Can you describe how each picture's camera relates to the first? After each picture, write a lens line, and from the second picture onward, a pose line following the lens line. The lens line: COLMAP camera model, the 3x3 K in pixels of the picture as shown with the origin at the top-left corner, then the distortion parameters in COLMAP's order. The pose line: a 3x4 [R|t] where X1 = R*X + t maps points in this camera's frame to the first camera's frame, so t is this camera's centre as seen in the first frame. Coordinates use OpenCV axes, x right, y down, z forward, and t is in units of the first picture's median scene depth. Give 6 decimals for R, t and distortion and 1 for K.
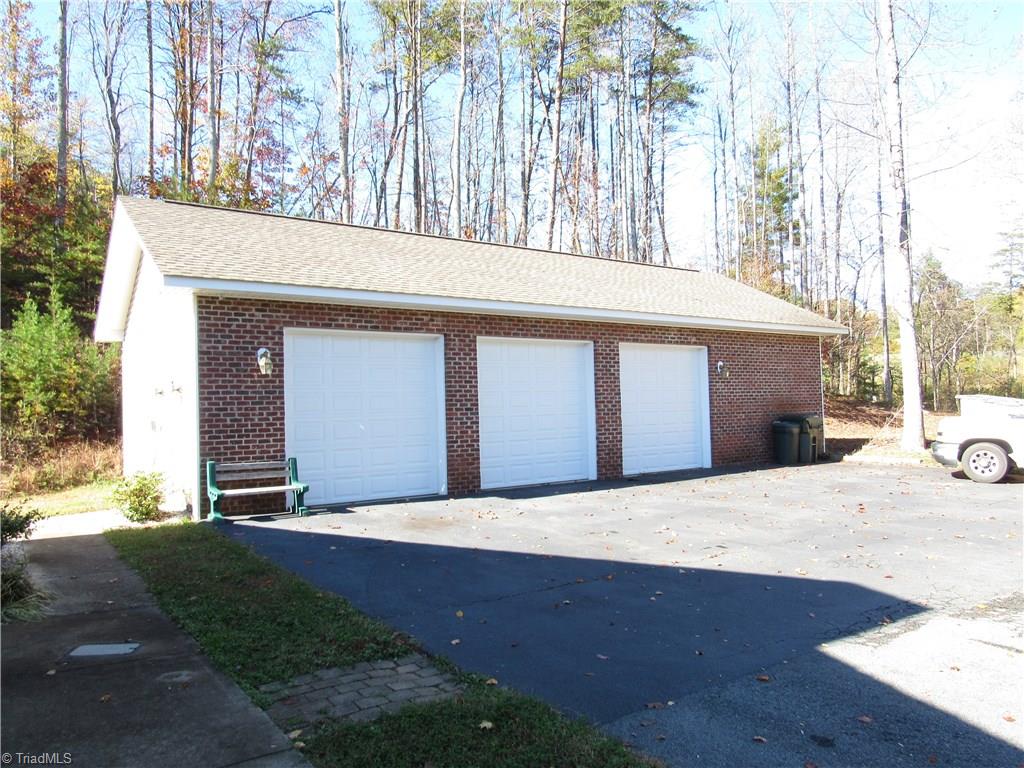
lens RADIAL K [[717.8, 0, 500.2], [0, 717.8, 383.2], [0, 0, 1]] dist [-0.026294, -0.001240]
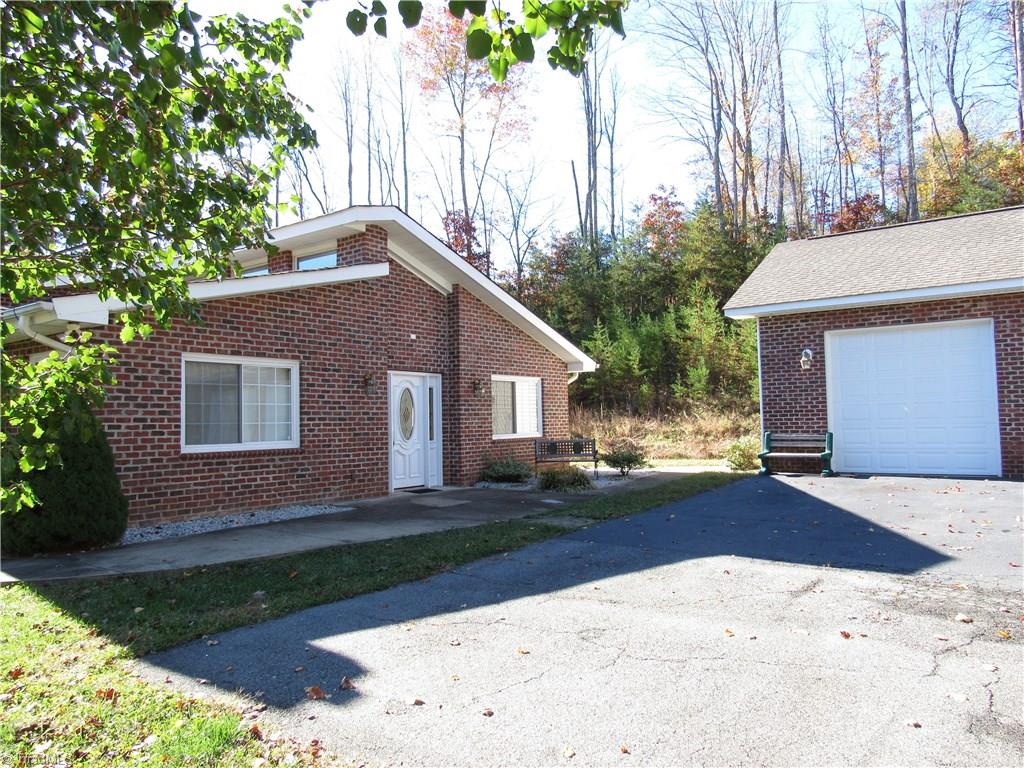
lens RADIAL K [[717.8, 0, 500.2], [0, 717.8, 383.2], [0, 0, 1]] dist [-0.026294, -0.001240]
pose [[0.334928, -0.039160, -0.941430, 0.647898], [0.039078, 0.998854, -0.027645, 0.025481], [0.941433, -0.027530, 0.336074, 0.015503]]
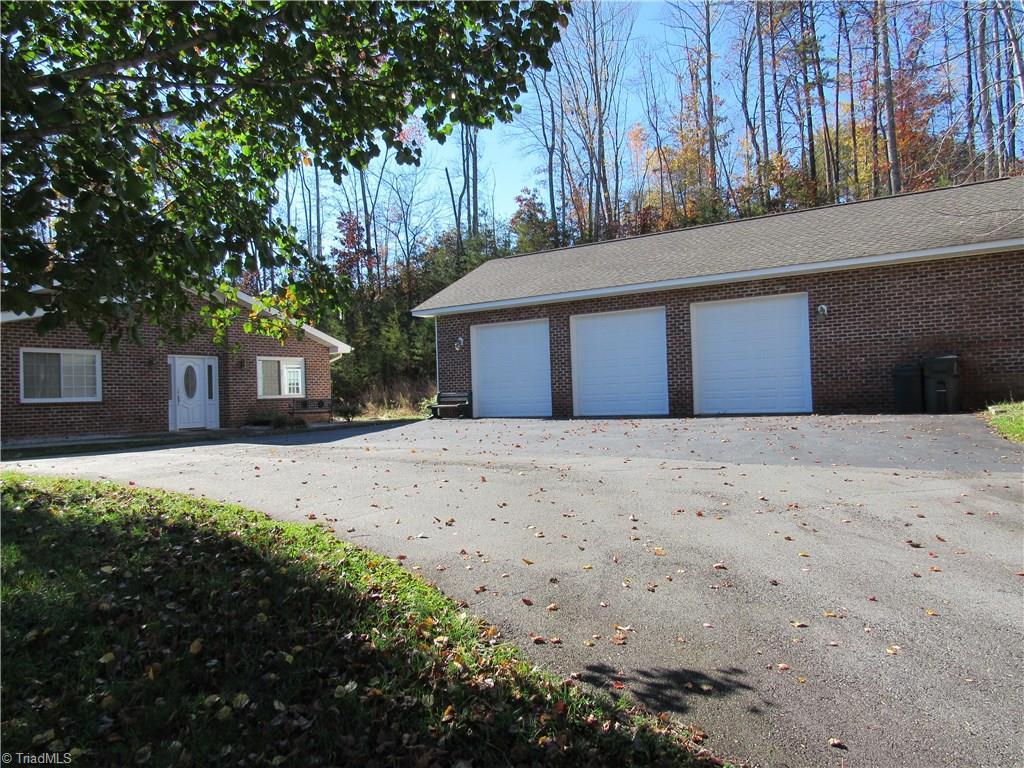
lens RADIAL K [[717.8, 0, 500.2], [0, 717.8, 383.2], [0, 0, 1]] dist [-0.026294, -0.001240]
pose [[0.366067, -0.012588, -0.930503, 1.441296], [0.050458, 0.998706, 0.006340, 0.066056], [0.929220, -0.049272, 0.366229, 0.312893]]
